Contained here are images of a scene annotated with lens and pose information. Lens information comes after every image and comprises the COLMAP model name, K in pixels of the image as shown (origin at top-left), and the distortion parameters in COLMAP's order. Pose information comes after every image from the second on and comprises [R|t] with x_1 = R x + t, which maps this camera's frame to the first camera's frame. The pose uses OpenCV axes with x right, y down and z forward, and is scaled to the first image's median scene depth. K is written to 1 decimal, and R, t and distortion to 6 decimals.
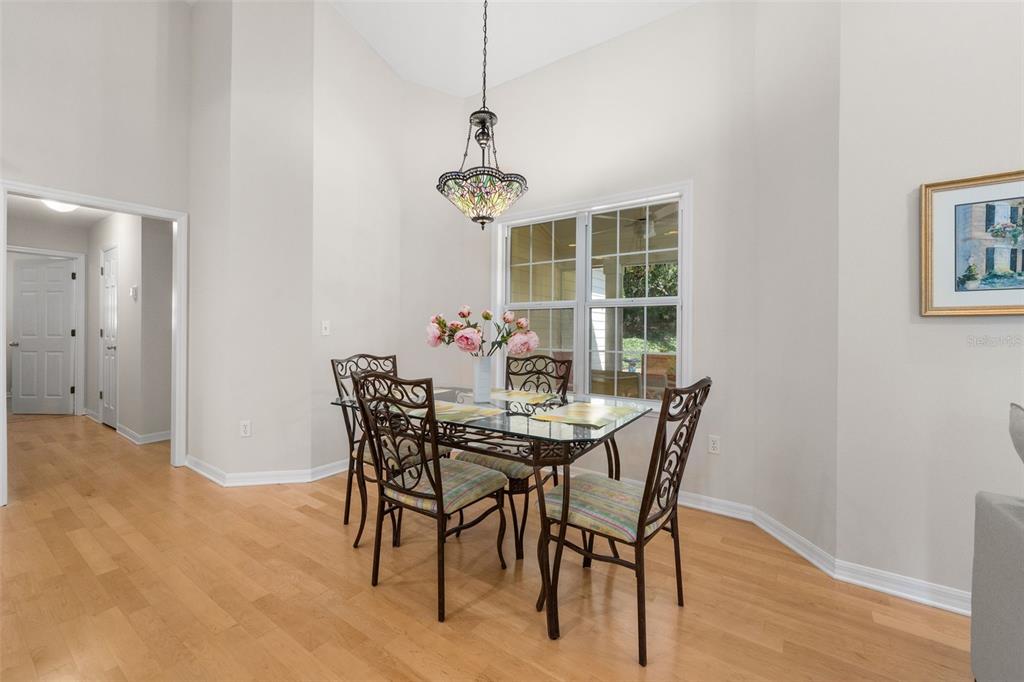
lens RADIAL K [[415.2, 0, 511.2], [0, 415.2, 334.1], [0, 0, 1]] dist [0.000293, -0.000067]
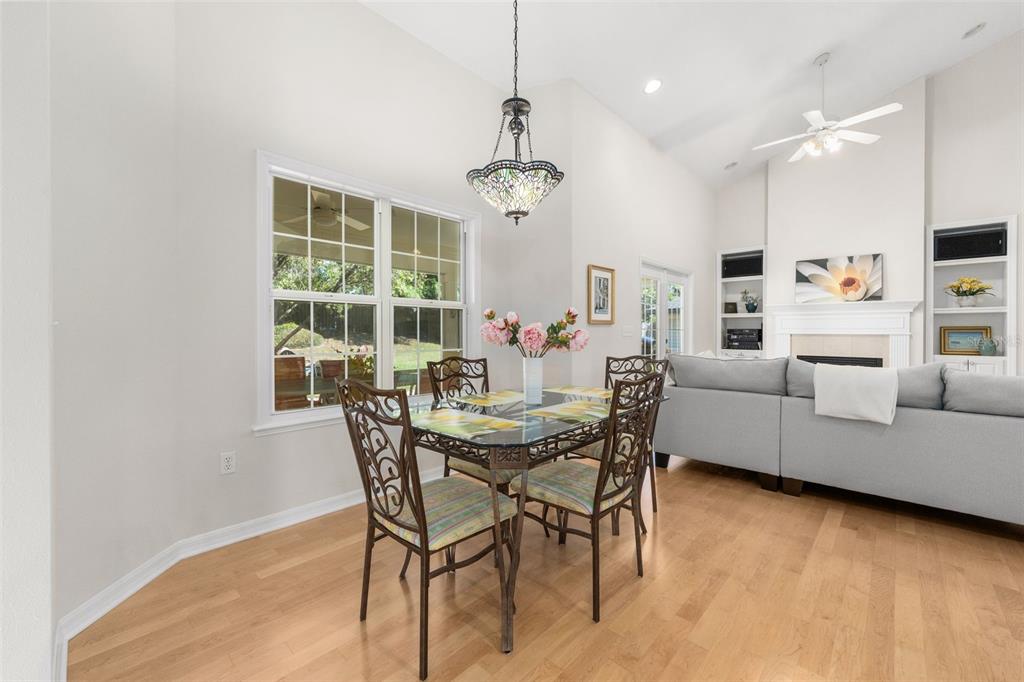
lens RADIAL K [[415.2, 0, 511.2], [0, 415.2, 334.1], [0, 0, 1]] dist [0.000293, -0.000067]
pose [[0.136393, -0.013719, 0.990560, -1.167001], [0.002049, 0.999906, 0.013566, -0.015429], [-0.990653, 0.000180, 0.136409, 1.018215]]
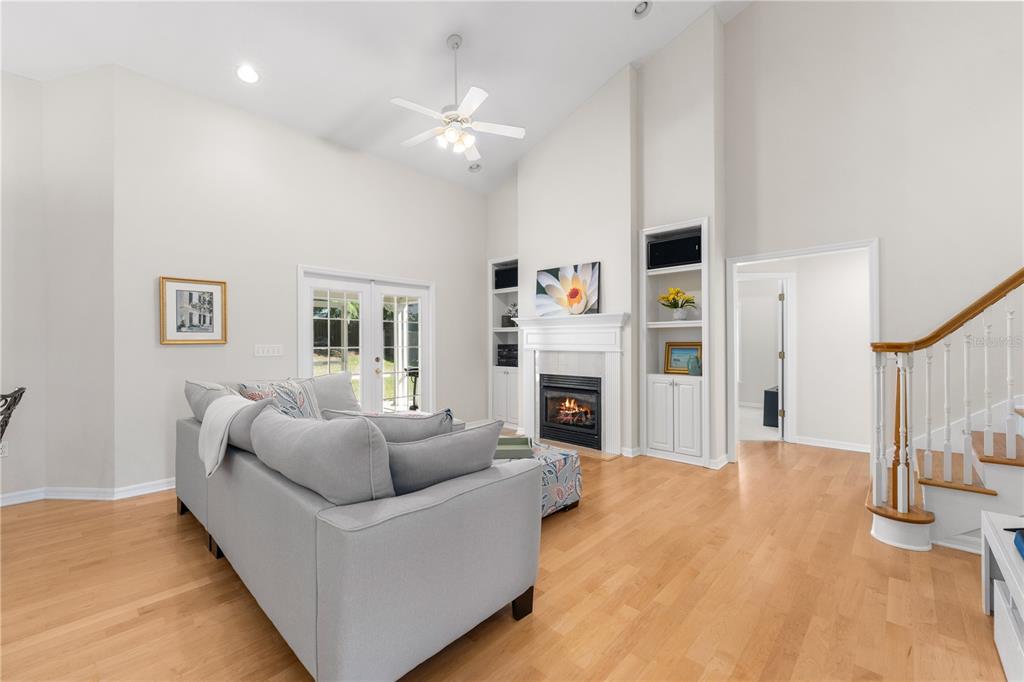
lens RADIAL K [[411.4, 0, 514.8], [0, 411.4, 342.0], [0, 0, 1]] dist [0.000344, 0.000146]
pose [[0.140579, -0.008304, 0.990035, -0.631680], [0.009224, 0.999932, 0.007078, -0.046592], [-0.990027, 0.008137, 0.140646, -0.835711]]
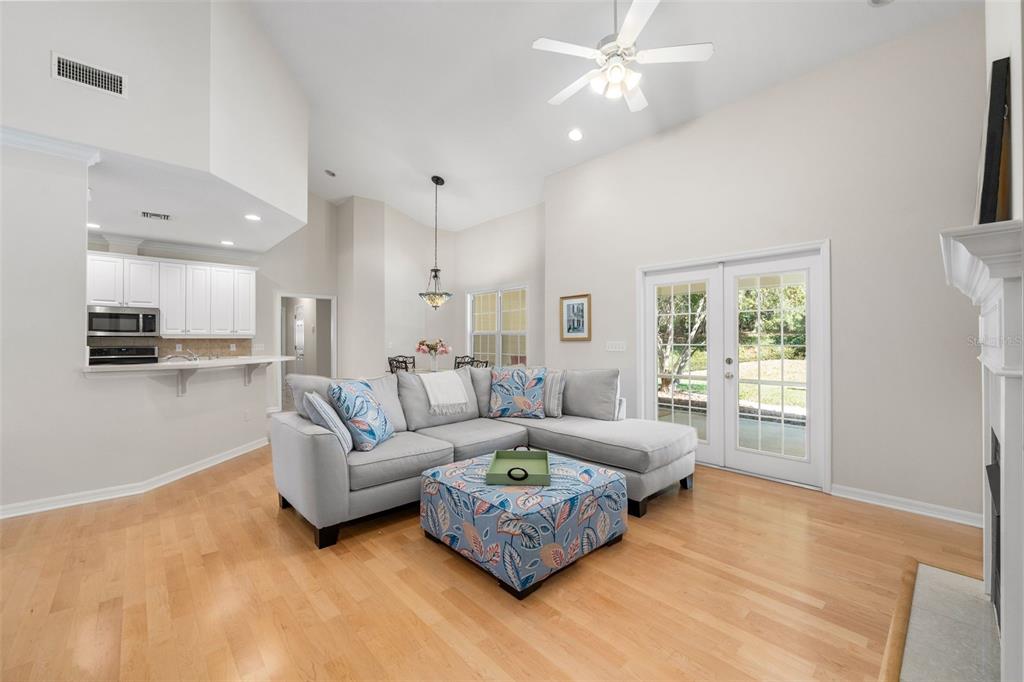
lens RADIAL K [[415.2, 0, 511.2], [0, 415.2, 334.1], [0, 0, 1]] dist [0.000293, -0.000067]
pose [[0.976674, -0.014988, -0.214202, 1.170697], [0.010341, 0.999687, -0.022801, -0.024254], [0.214476, 0.020054, 0.976523, -1.850094]]
